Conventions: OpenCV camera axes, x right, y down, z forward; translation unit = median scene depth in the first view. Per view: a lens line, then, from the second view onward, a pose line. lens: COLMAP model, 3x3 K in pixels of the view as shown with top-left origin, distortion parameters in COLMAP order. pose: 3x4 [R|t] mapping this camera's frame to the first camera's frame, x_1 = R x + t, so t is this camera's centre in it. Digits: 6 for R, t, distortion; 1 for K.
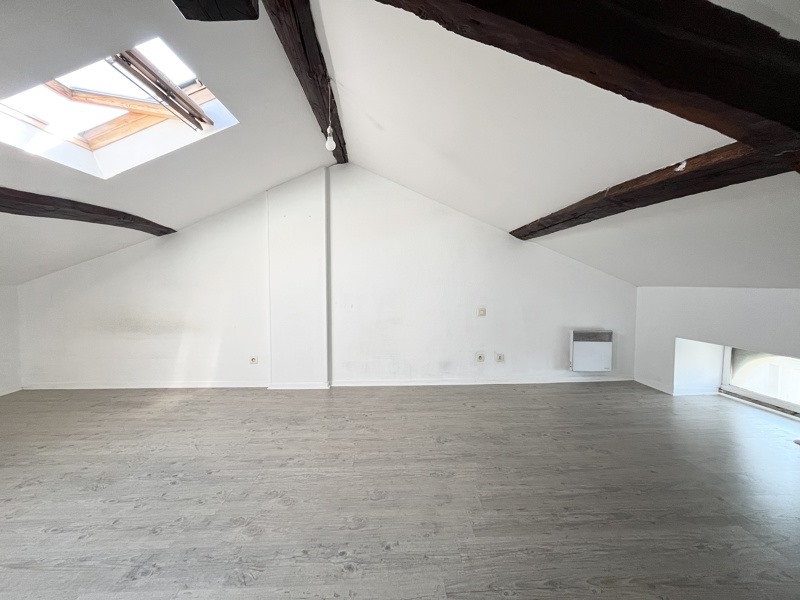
lens RADIAL K [[322.0, 0, 396.8], [0, 322.0, 299.8], [0, 0, 1]] dist [0.001812, -0.000030]
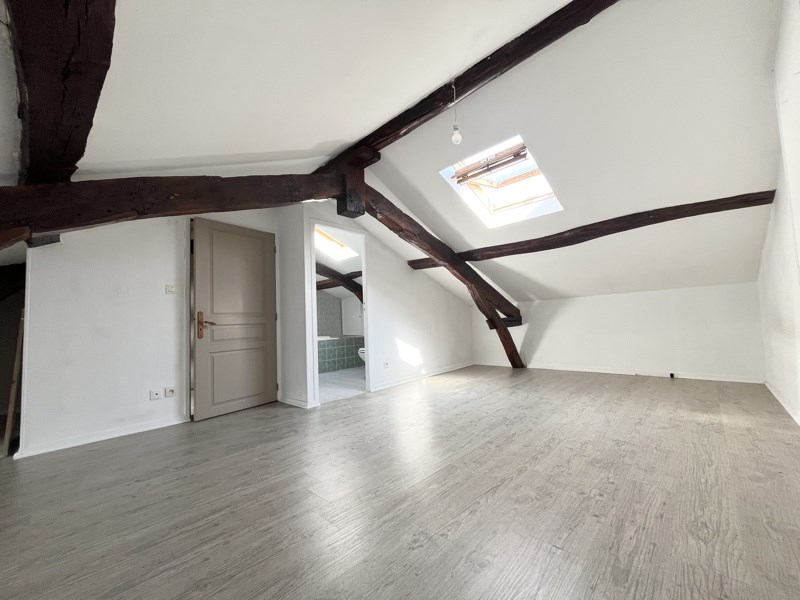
lens RADIAL K [[322.0, 0, 396.1], [0, 322.0, 301.8], [0, 0, 1]] dist [0.001812, -0.000030]
pose [[-0.720739, -0.015584, -0.693032, 0.531051], [0.008055, 0.999492, -0.030852, 0.061728], [0.693160, -0.027819, -0.720246, 1.329717]]
